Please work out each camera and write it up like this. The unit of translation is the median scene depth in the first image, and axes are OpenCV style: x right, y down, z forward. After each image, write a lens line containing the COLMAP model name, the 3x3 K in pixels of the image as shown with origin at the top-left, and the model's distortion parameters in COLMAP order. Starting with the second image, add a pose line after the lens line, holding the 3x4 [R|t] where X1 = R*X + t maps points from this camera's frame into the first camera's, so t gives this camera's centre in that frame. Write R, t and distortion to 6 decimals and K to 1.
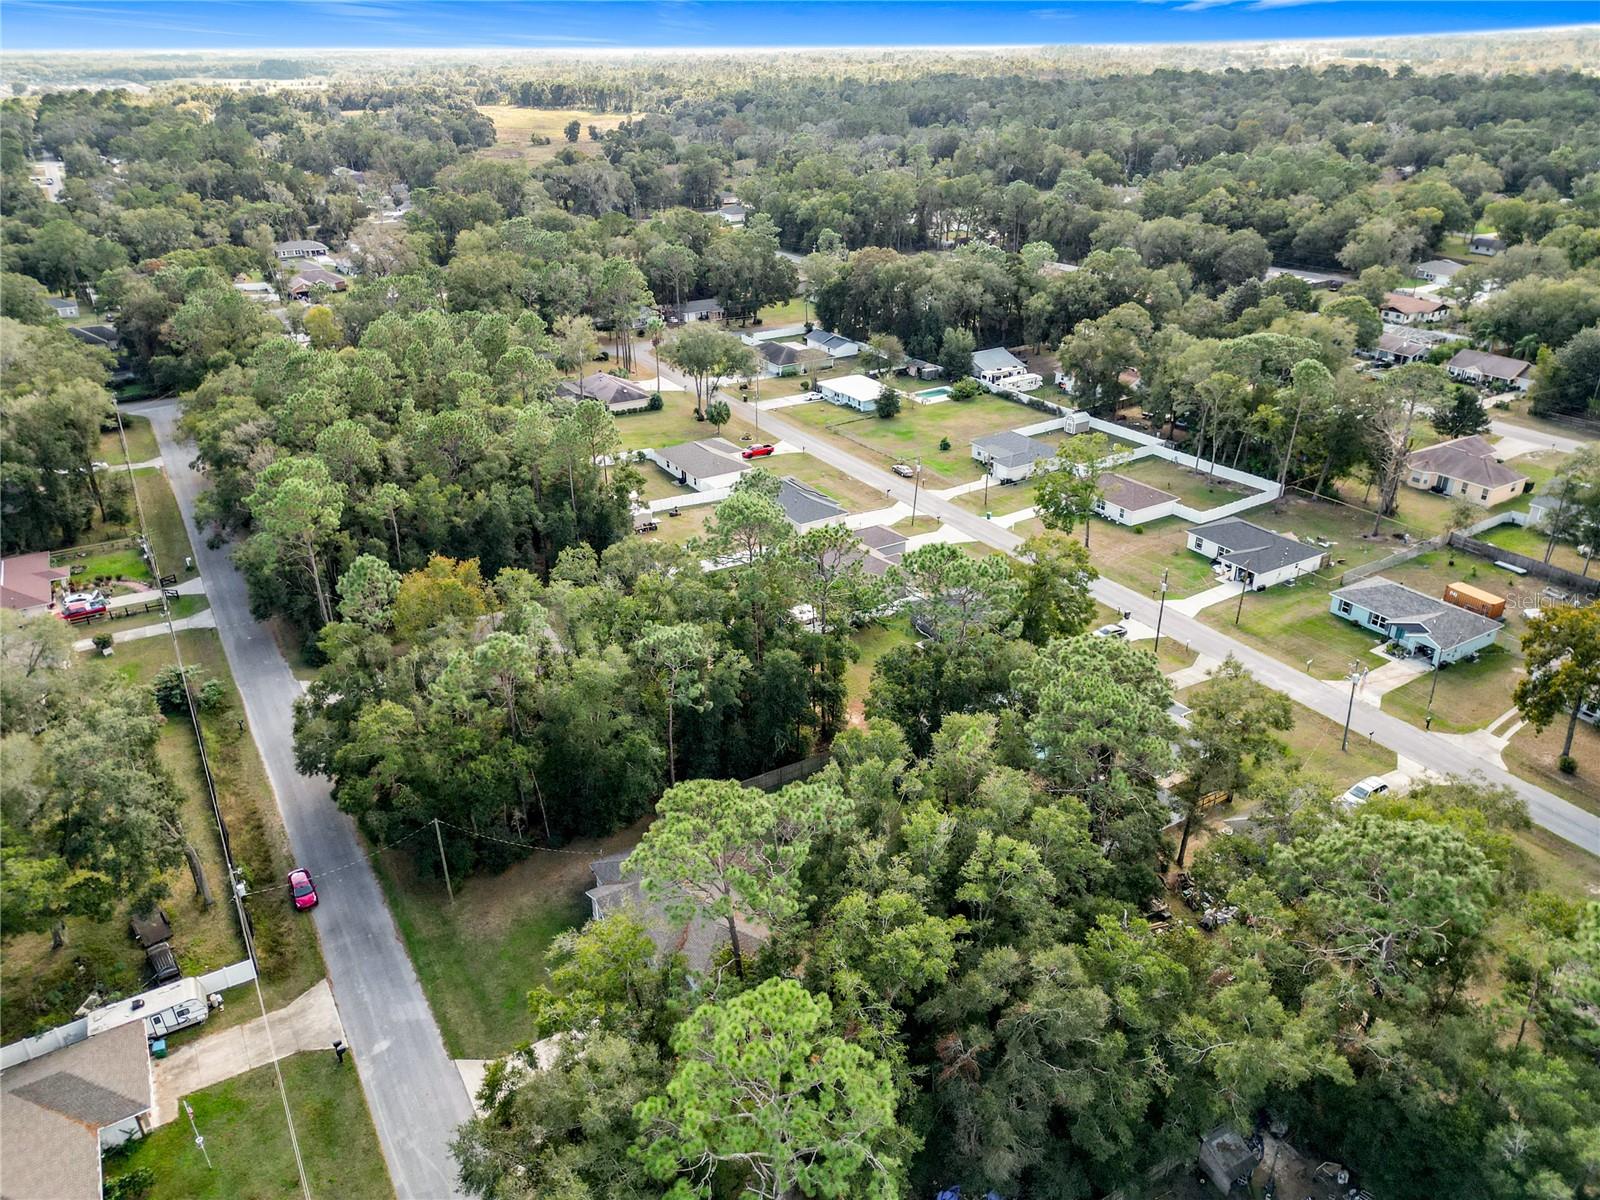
lens RADIAL K [[1101.0, 0, 794.2], [0, 1101.0, 633.7], [0, 0, 1]] dist [0.085985, -0.079793]
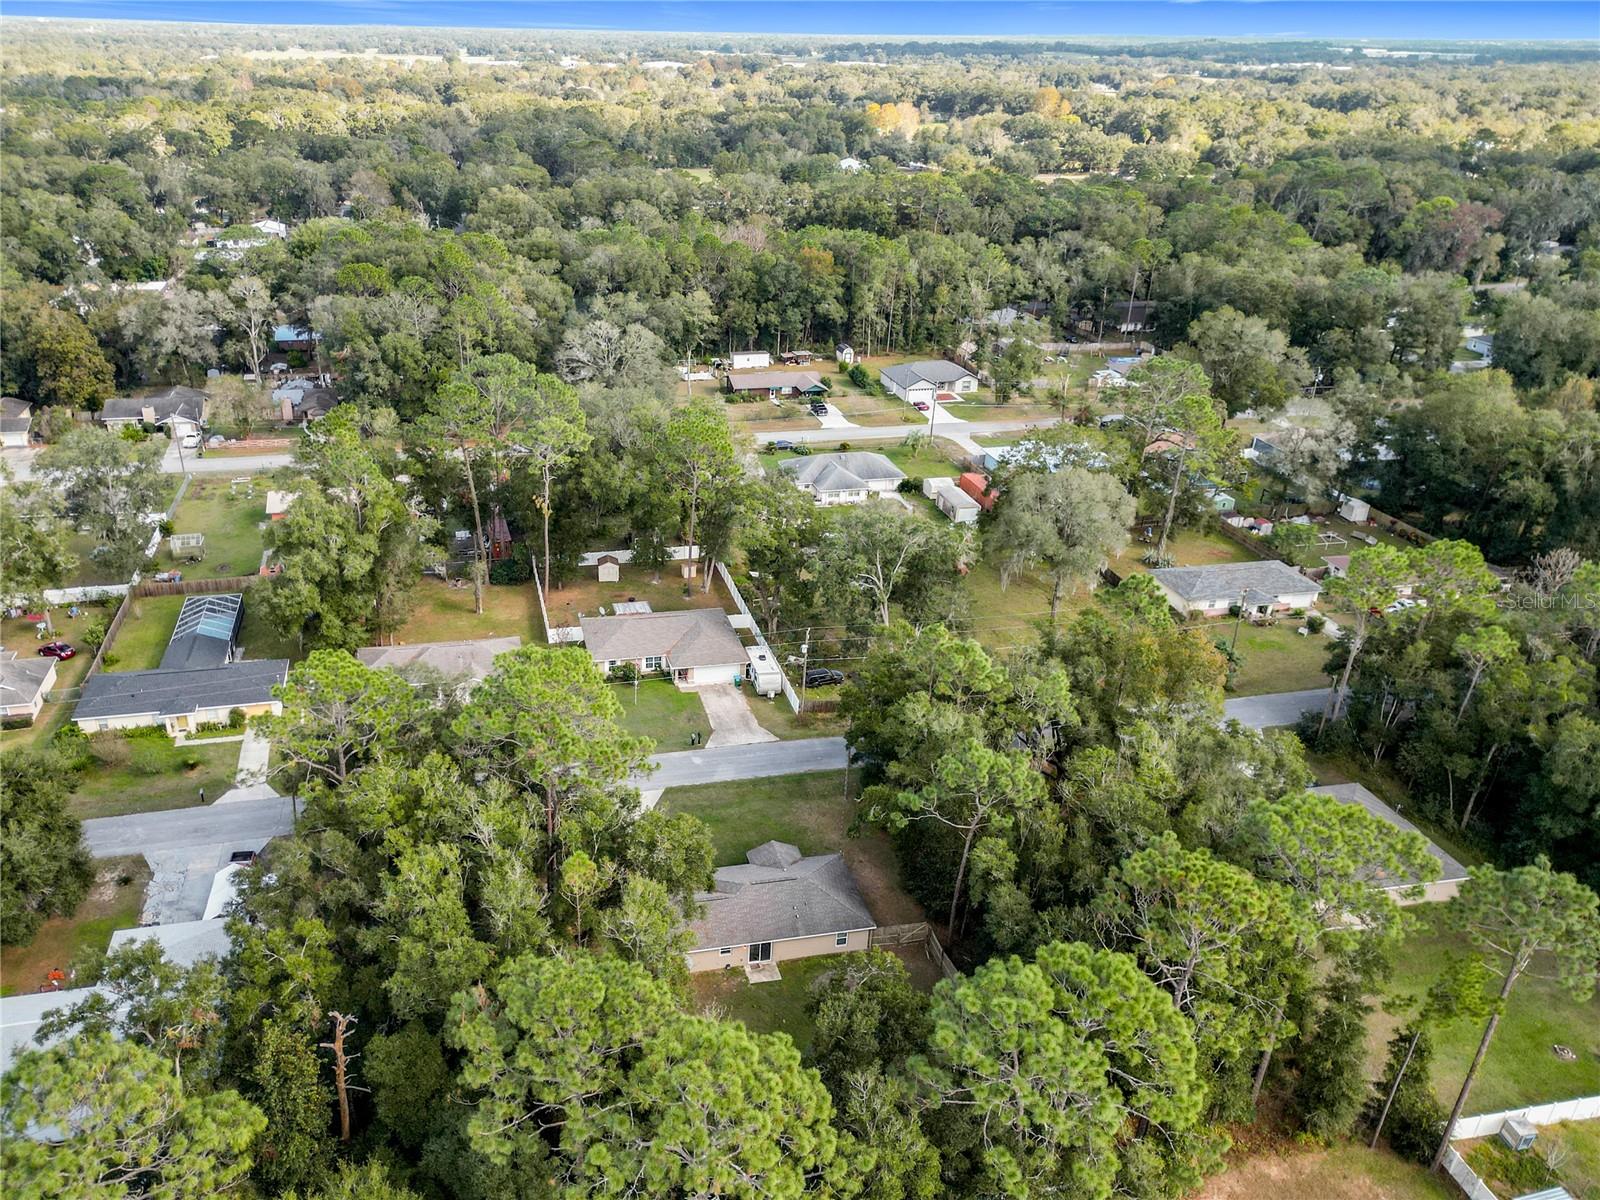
lens RADIAL K [[1161.4, 0, 693.7], [0, 1161.4, 639.6], [0, 0, 1]] dist [0.076216, -0.075964]
pose [[-0.336122, 0.440790, -0.832302, 0.284602], [-0.454436, 0.698135, 0.553258, -0.196602], [0.824930, 0.564190, -0.034348, 0.364920]]
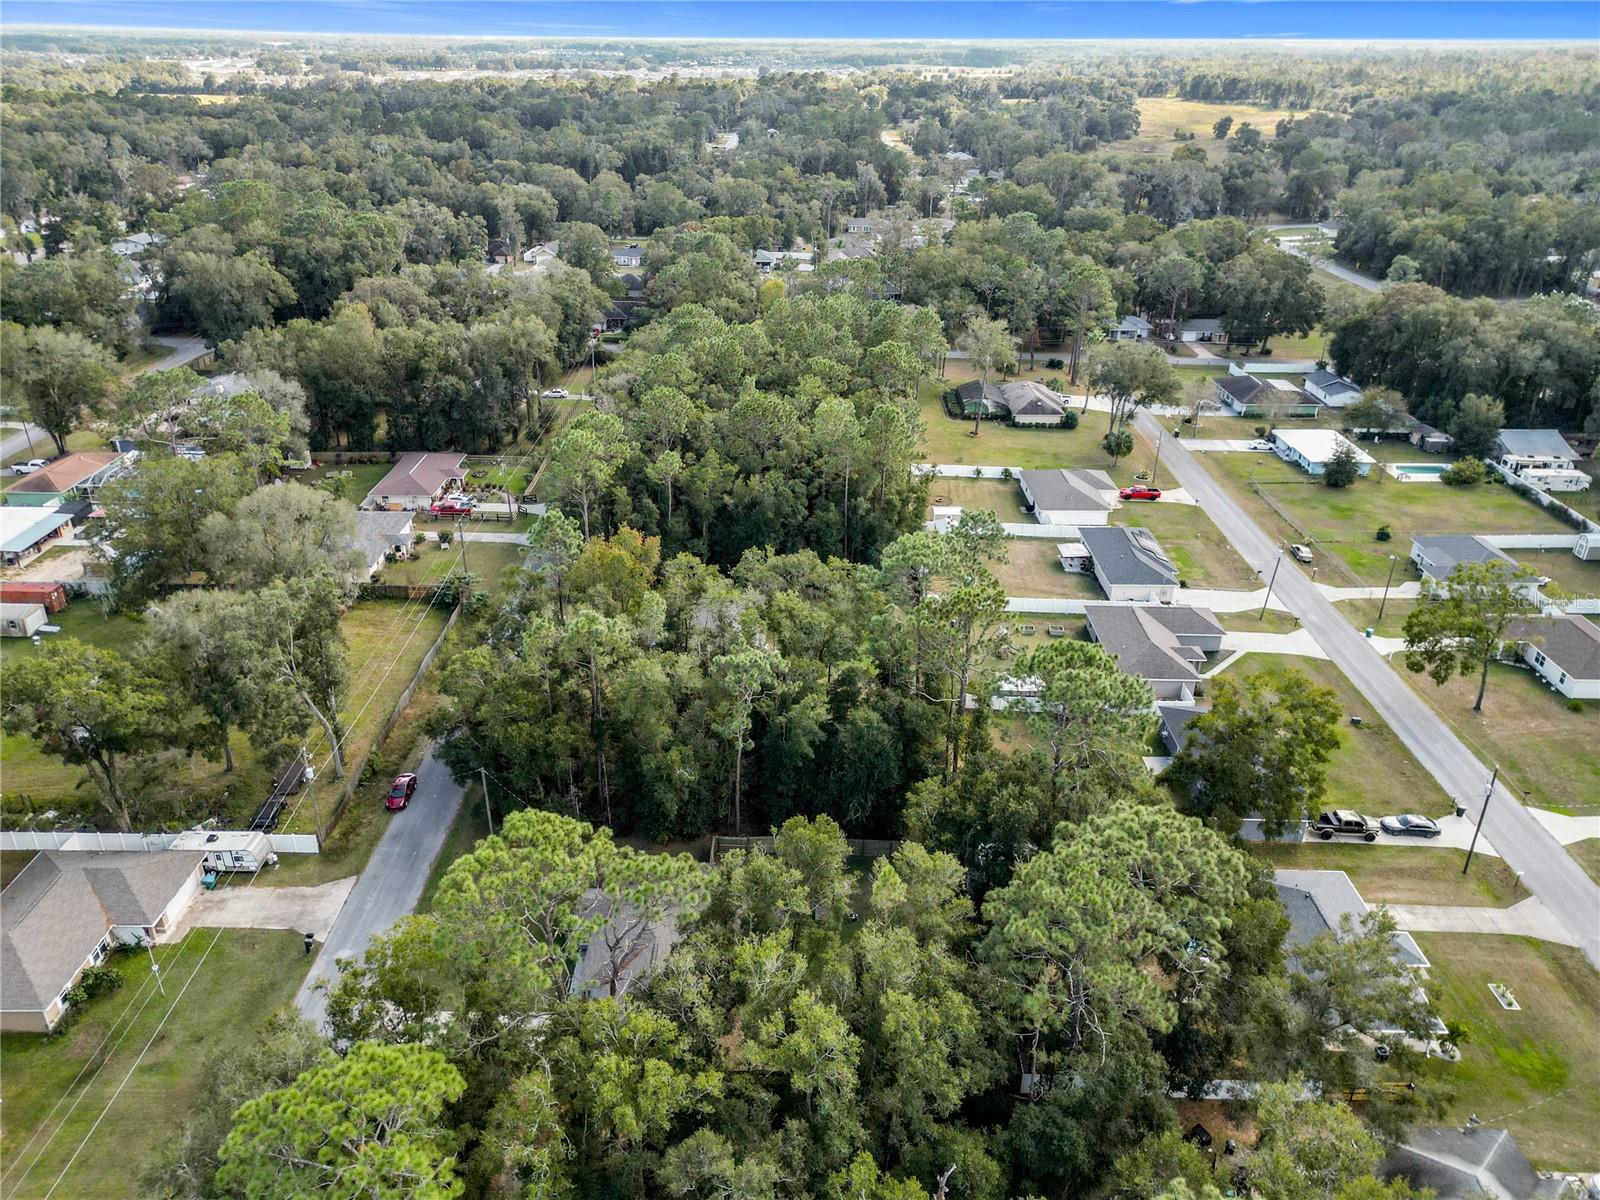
lens RADIAL K [[1130.4, 0, 791.1], [0, 1130.4, 604.1], [0, 0, 1]] dist [0.073229, -0.070777]
pose [[0.850694, 0.250850, -0.461945, 0.159471], [-0.261506, 0.964285, 0.042061, -0.043202], [0.455997, 0.085020, 0.885911, 0.073482]]
